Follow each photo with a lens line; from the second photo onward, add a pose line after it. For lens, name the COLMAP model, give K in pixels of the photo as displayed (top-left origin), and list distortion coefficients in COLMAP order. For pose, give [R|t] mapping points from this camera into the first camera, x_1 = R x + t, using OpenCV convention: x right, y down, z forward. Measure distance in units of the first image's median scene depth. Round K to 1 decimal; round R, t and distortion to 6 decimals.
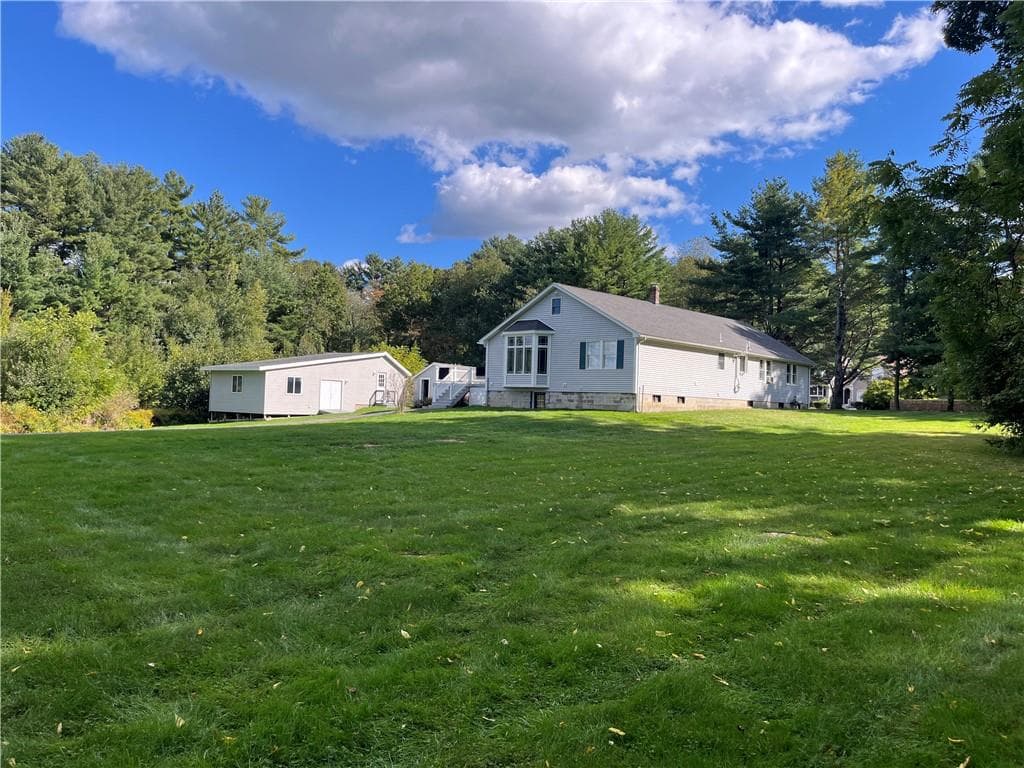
lens RADIAL K [[794.9, 0, 490.5], [0, 794.9, 384.7], [0, 0, 1]] dist [0.084450, -0.000360]
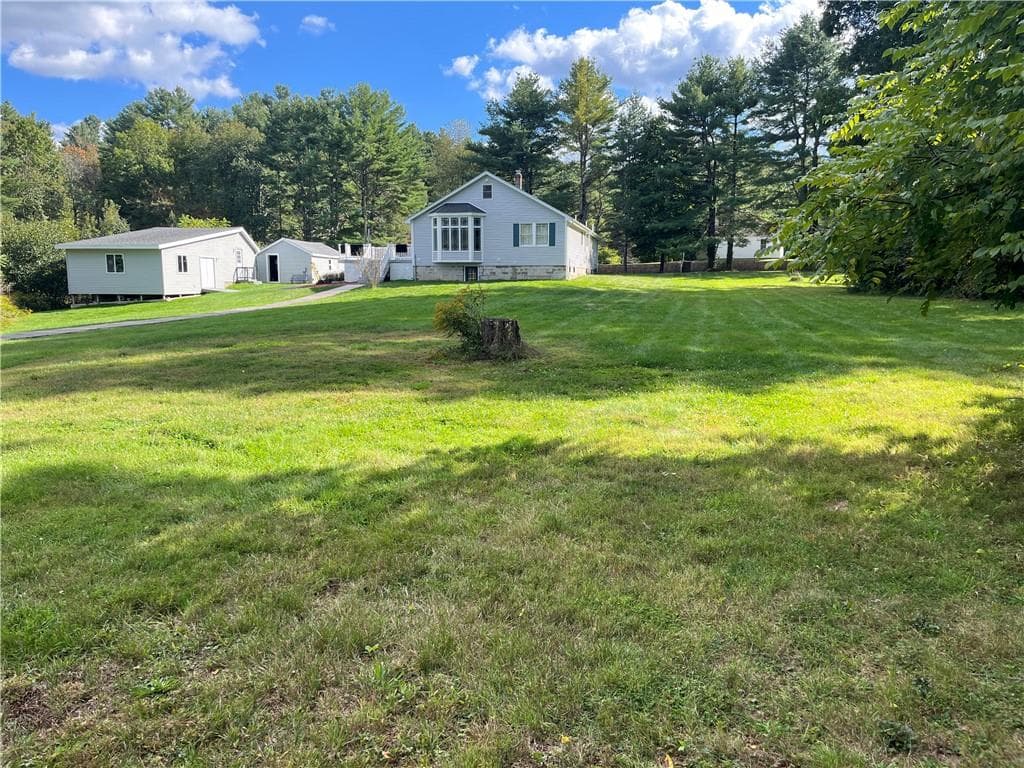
lens RADIAL K [[794.9, 0, 490.5], [0, 794.9, 384.7], [0, 0, 1]] dist [0.084450, -0.000360]
pose [[0.865105, -0.097618, 0.492000, -0.509200], [0.015953, 0.985738, 0.167530, -0.015024], [-0.501337, -0.137082, 0.854324, -0.045638]]
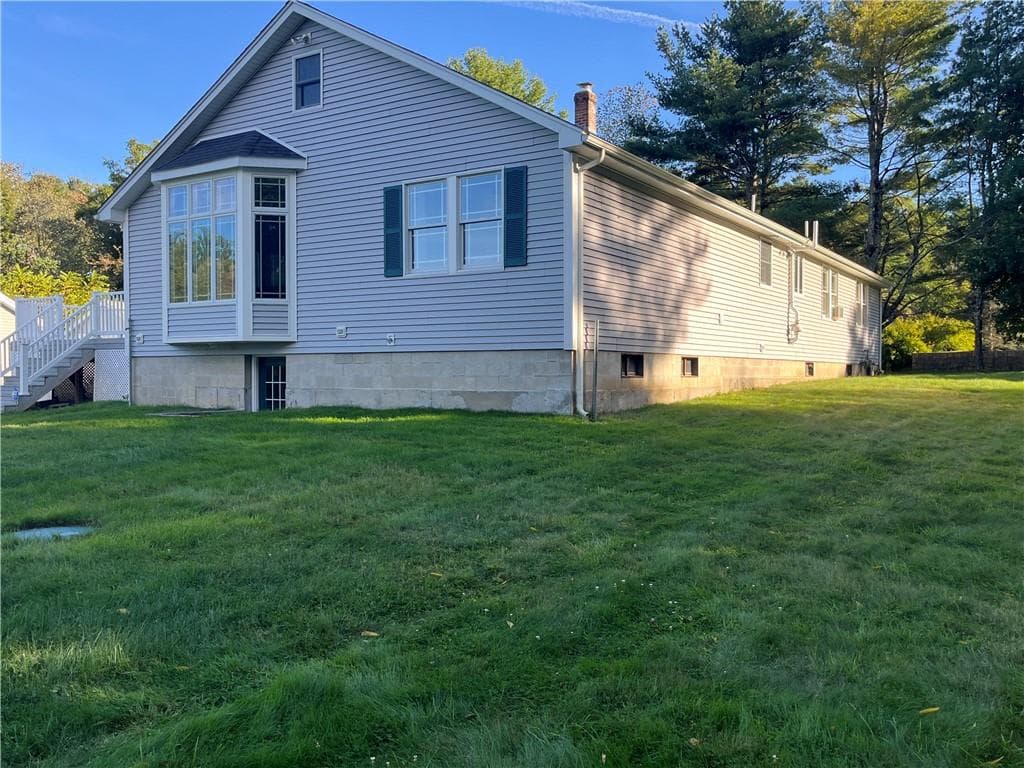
lens RADIAL K [[892.7, 0, 512.8], [0, 892.7, 366.2], [0, 0, 1]] dist [0.010377, 0.002357]
pose [[0.984802, -0.033441, 0.170430, 0.096233], [0.030068, 0.999298, 0.022335, 0.007985], [-0.171057, -0.016871, 0.985117, 0.624513]]
